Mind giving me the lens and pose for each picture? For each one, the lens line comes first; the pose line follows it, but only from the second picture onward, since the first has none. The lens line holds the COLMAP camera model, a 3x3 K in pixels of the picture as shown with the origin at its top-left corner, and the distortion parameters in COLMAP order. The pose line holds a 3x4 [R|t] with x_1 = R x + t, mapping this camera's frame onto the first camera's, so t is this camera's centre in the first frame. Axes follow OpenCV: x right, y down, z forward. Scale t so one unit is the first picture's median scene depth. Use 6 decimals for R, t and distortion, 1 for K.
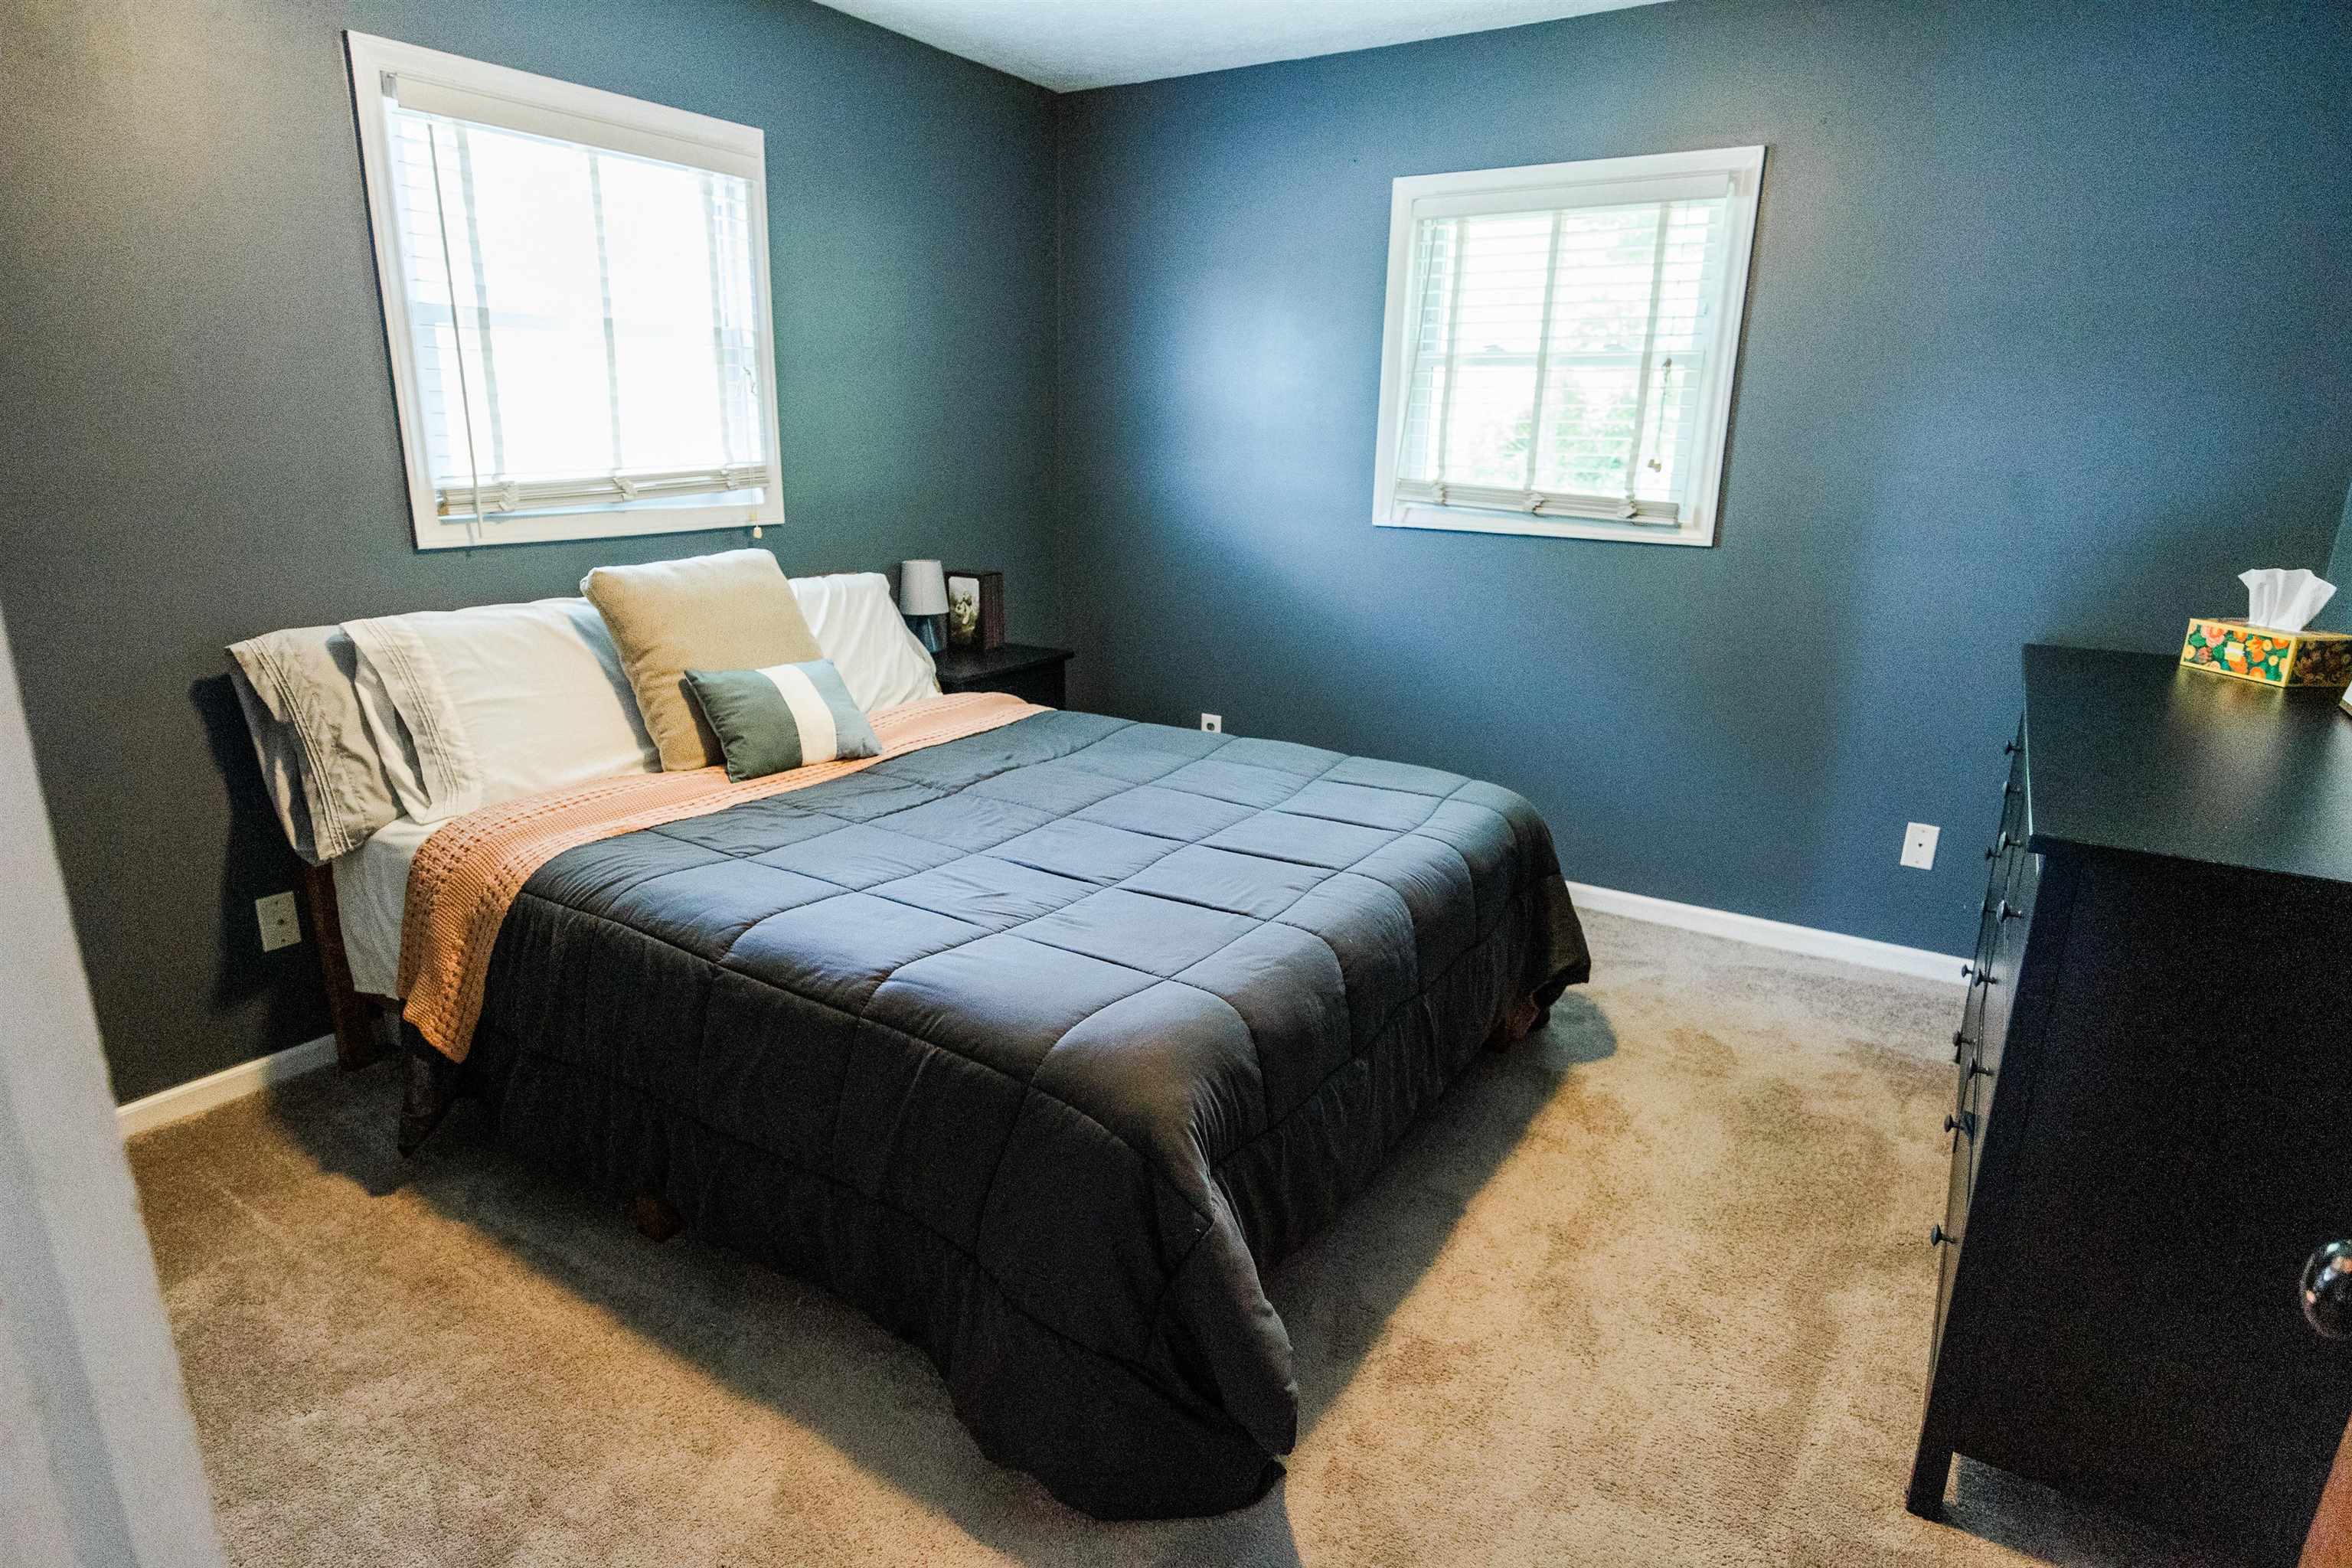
lens RADIAL K [[1279.2, 0, 1174.1], [0, 1279.2, 786.0], [0, 0, 1]] dist [0.011842, -0.004469]
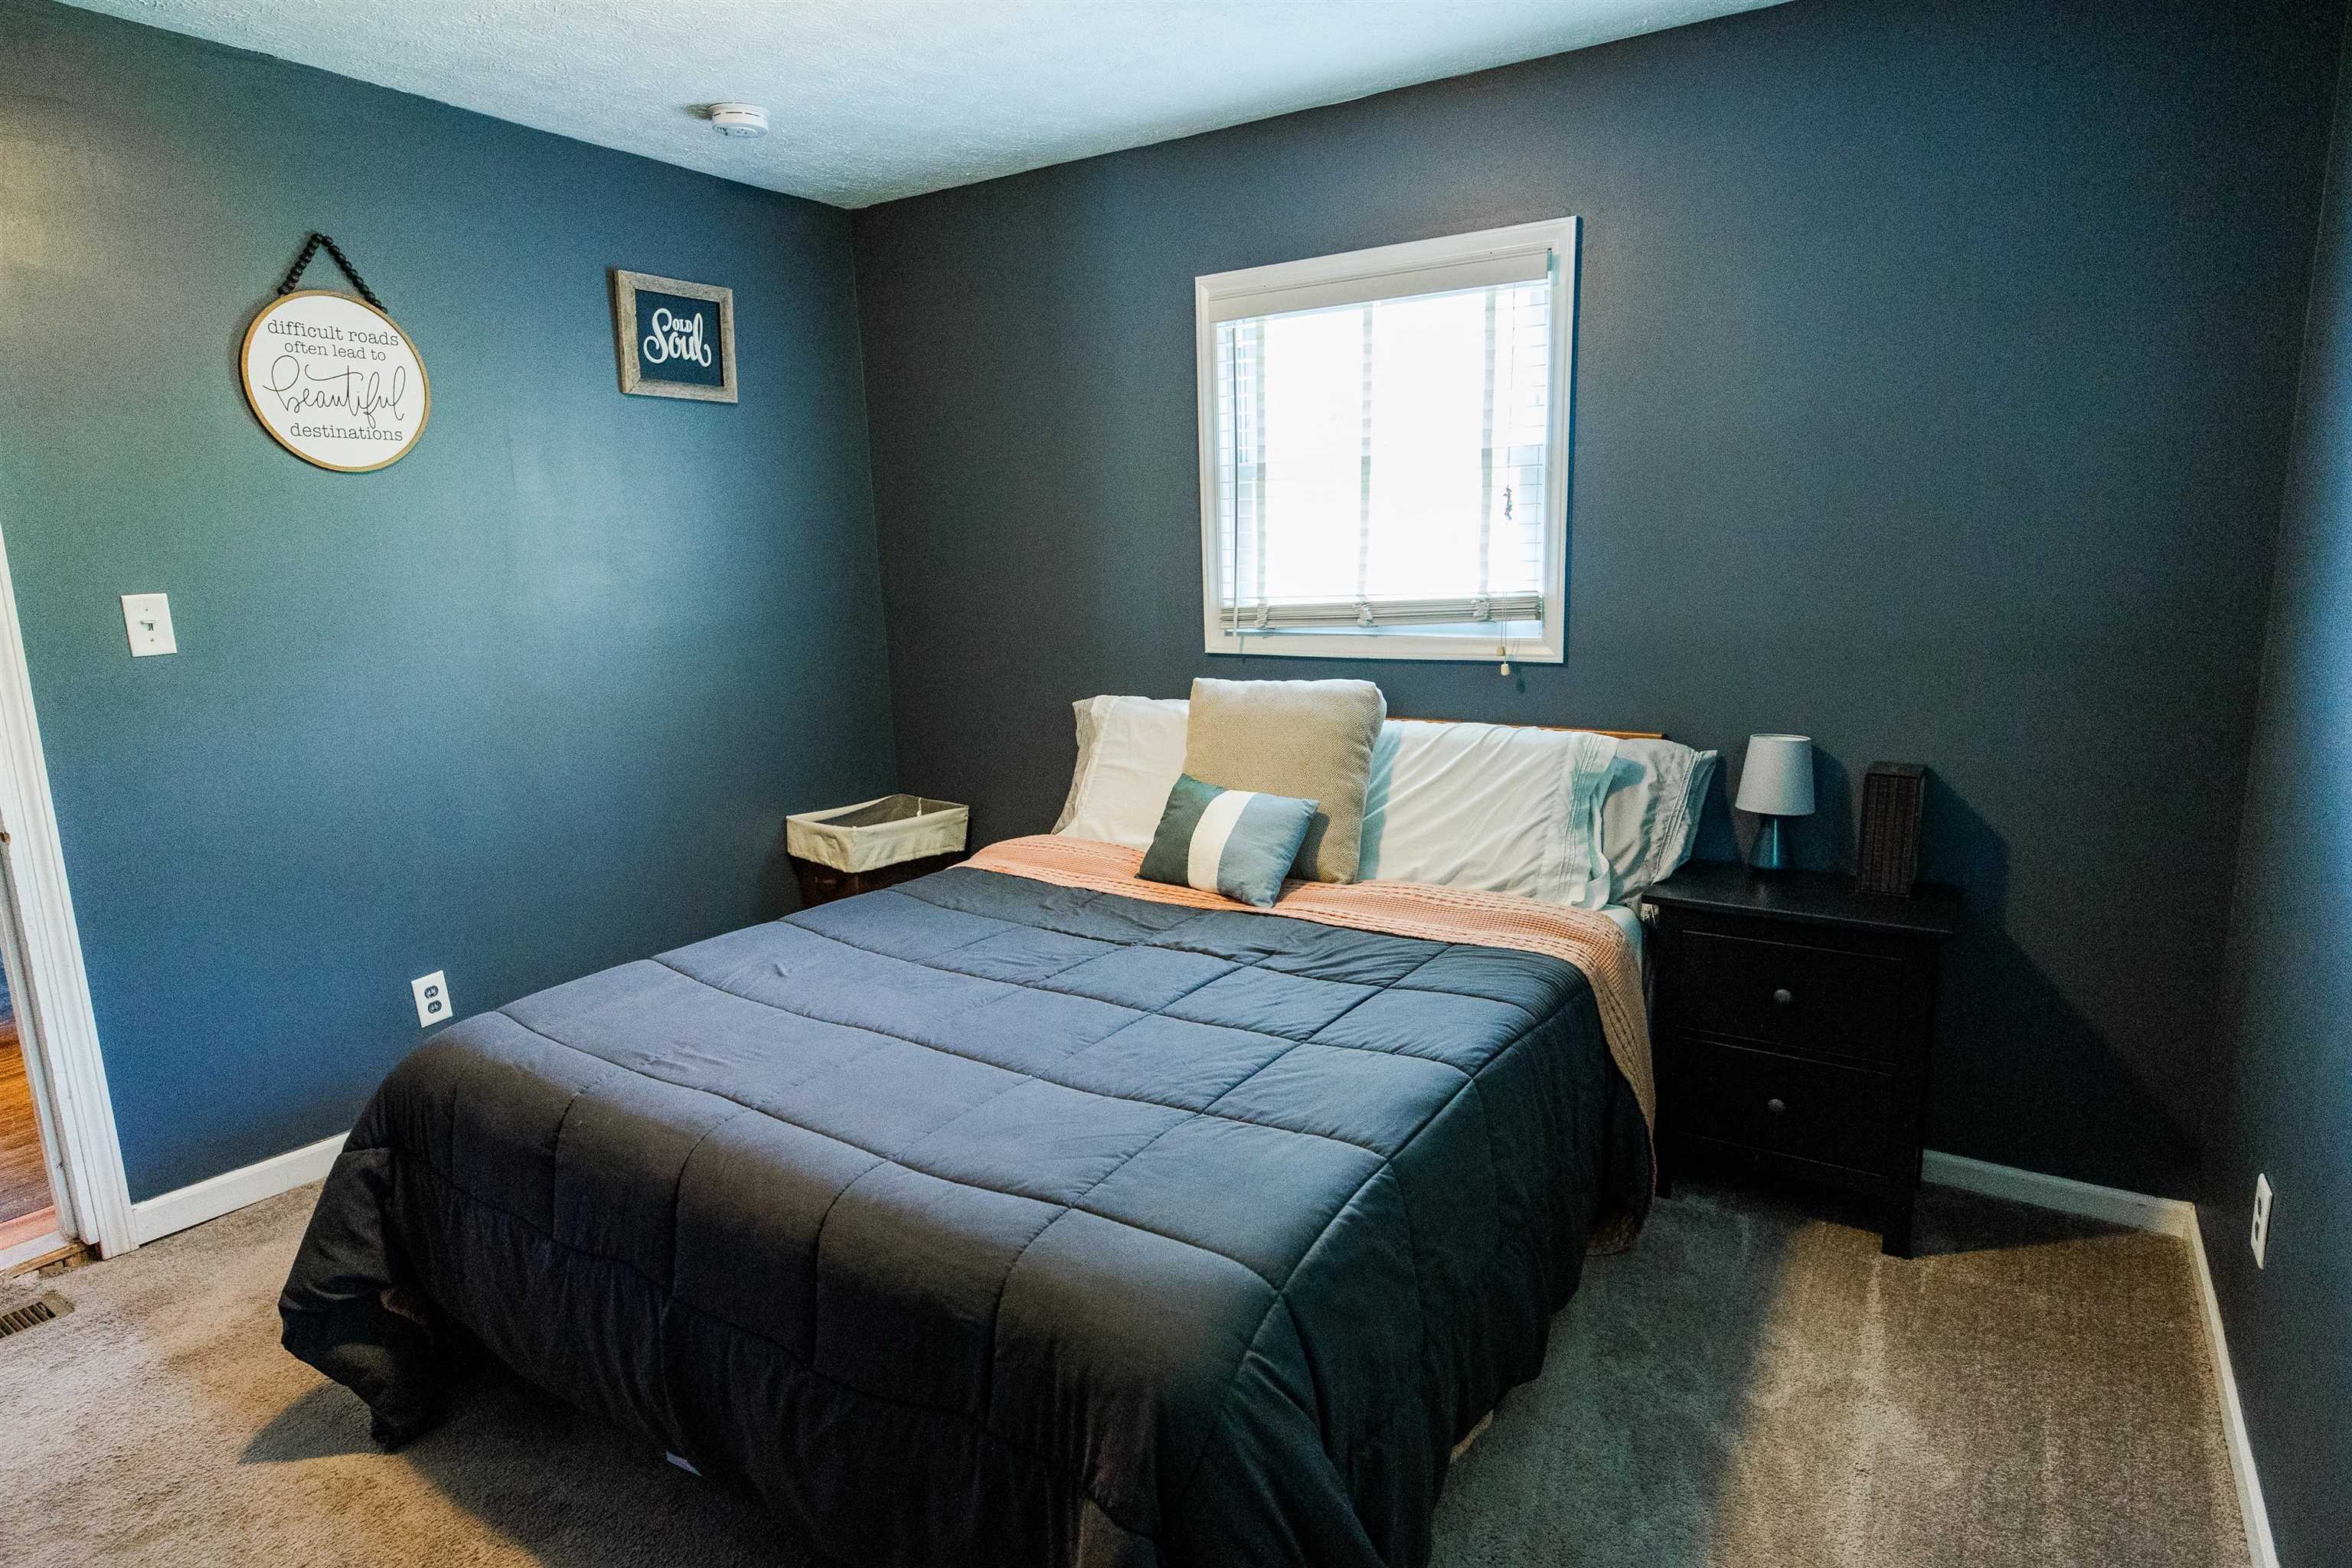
lens RADIAL K [[1279.2, 0, 1158.5], [0, 1279.2, 777.3], [0, 0, 1]] dist [0.011842, -0.004469]
pose [[-0.013833, 0.162307, -0.986643, 0.690093], [-0.253700, 0.953879, 0.160474, -0.253537], [0.967184, 0.252531, 0.027982, 0.928030]]
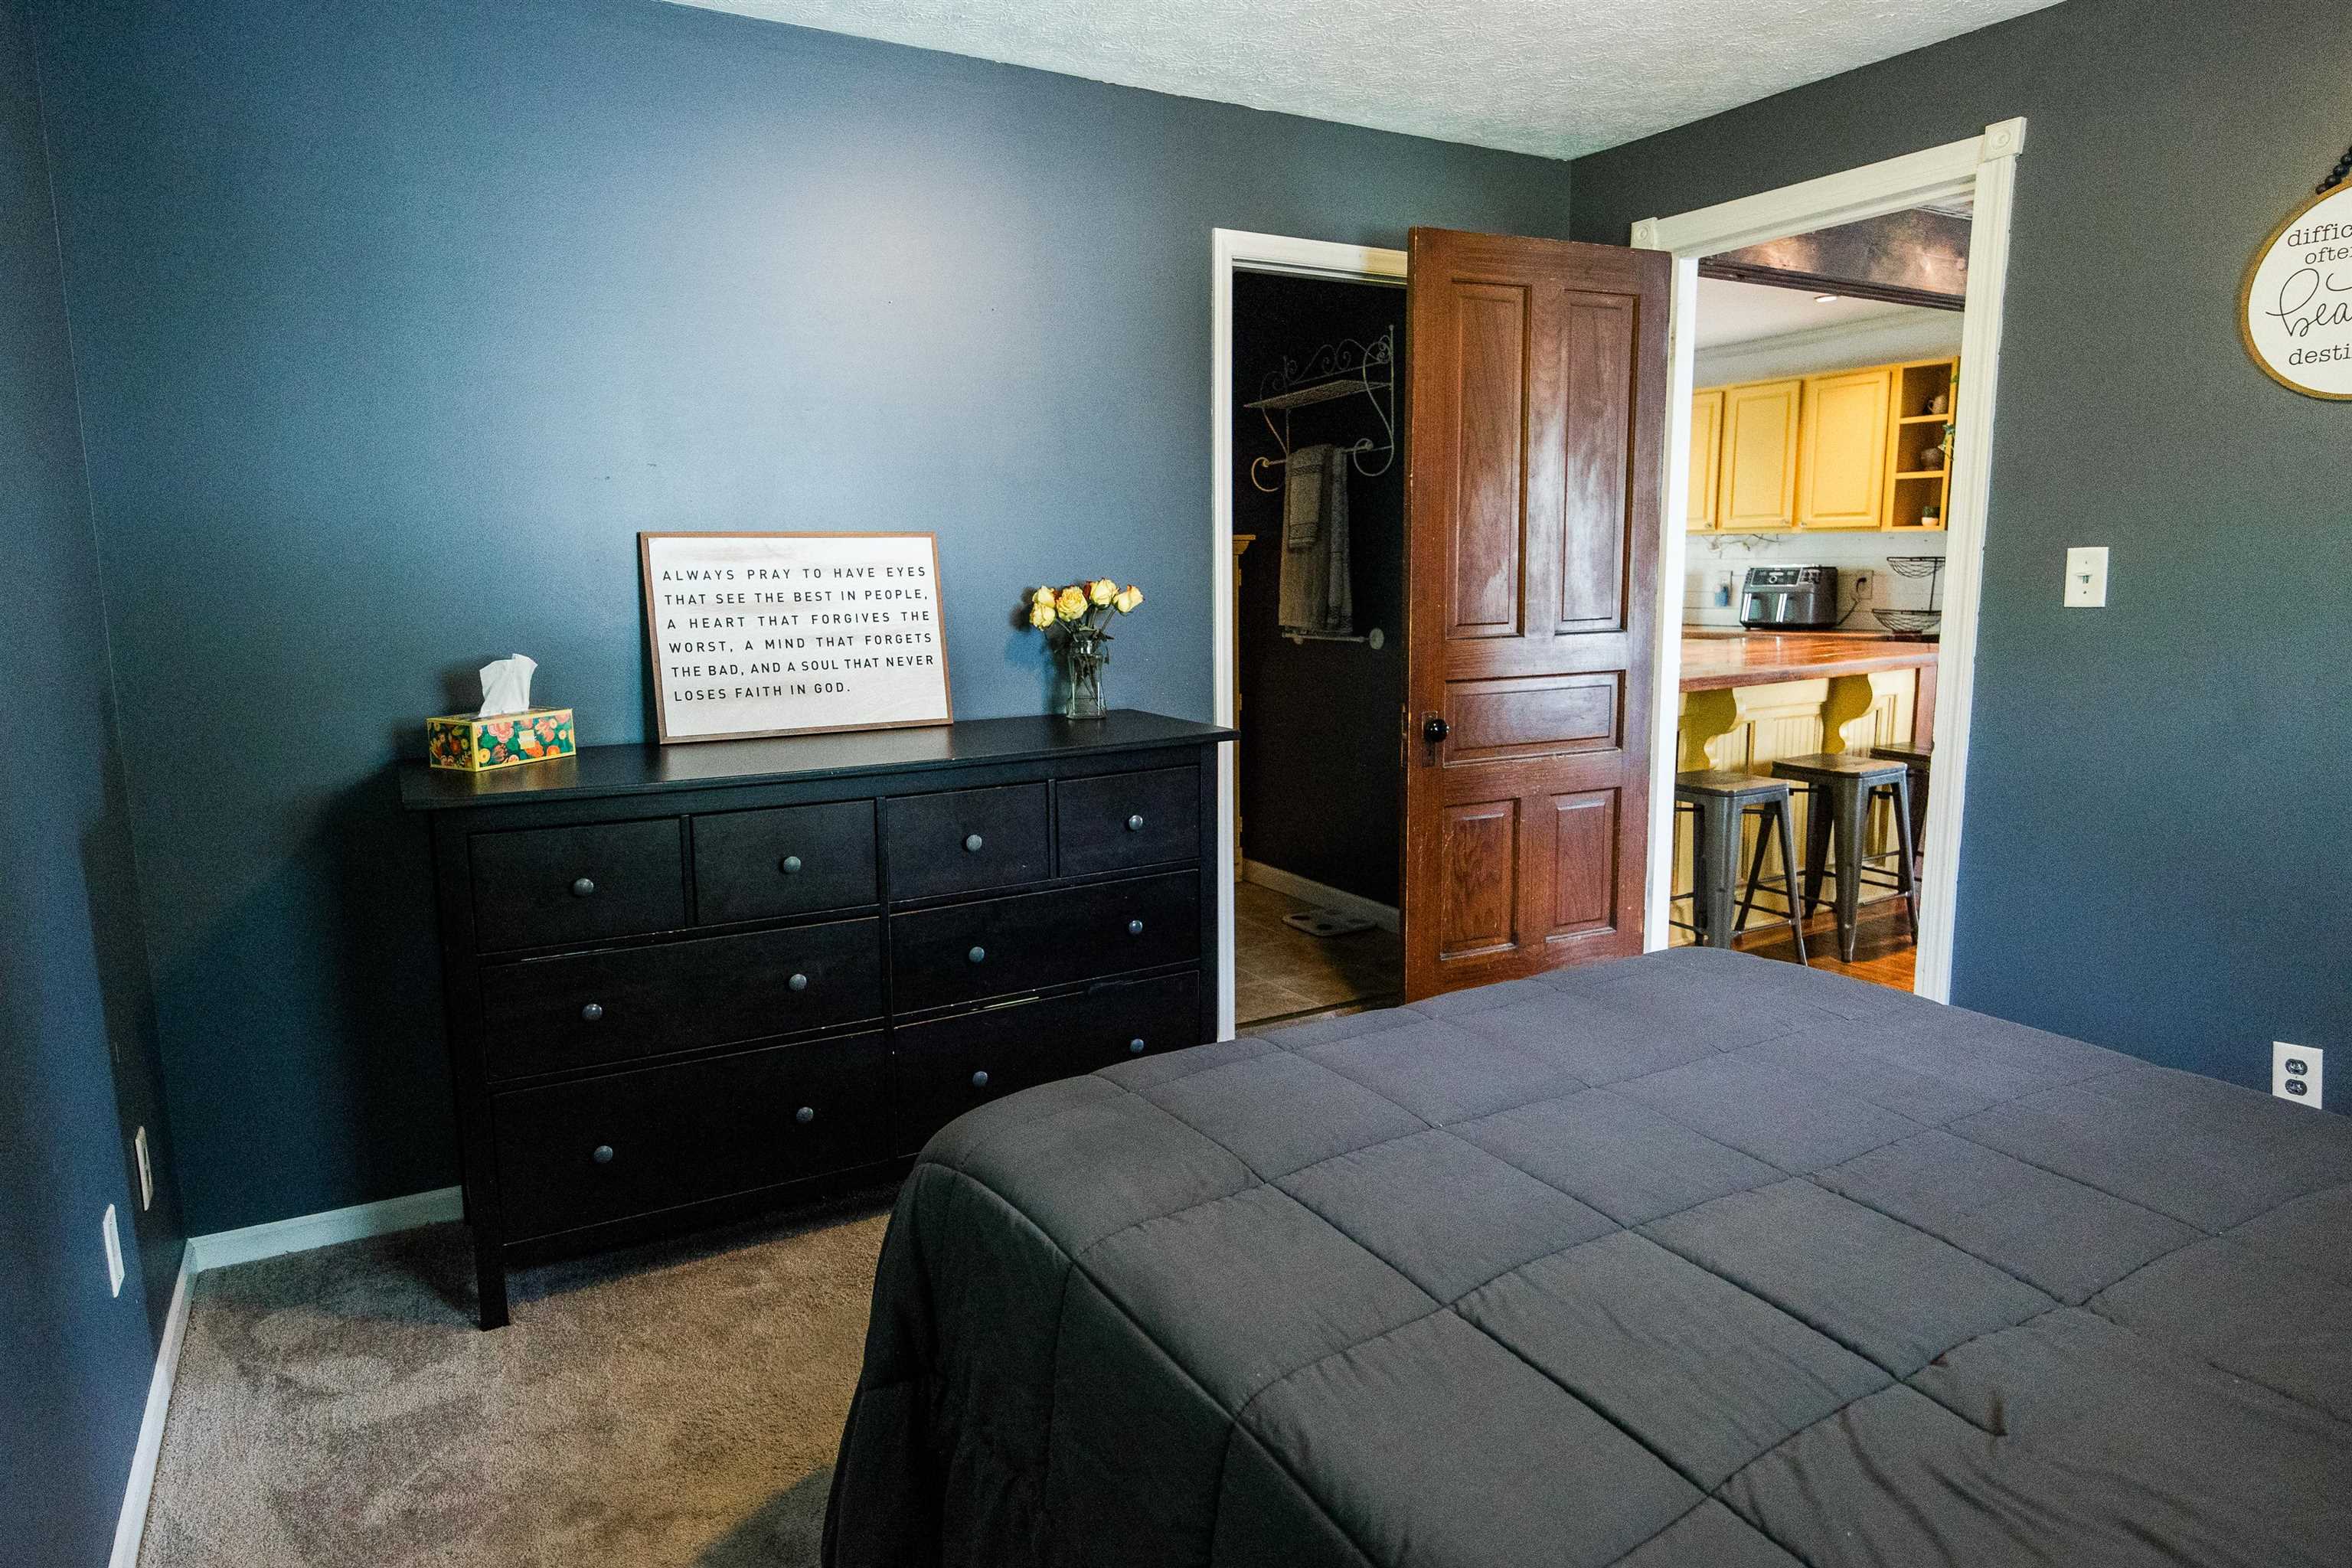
lens RADIAL K [[1381.0, 0, 1162.5], [0, 1381.0, 794.8], [0, 0, 1]] dist [-0.001054, -0.005221]
pose [[-0.887640, -0.084371, 0.452743, -0.097717], [0.121389, 0.905449, 0.406727, -0.377503], [-0.444252, 0.415985, -0.793471, 1.403413]]
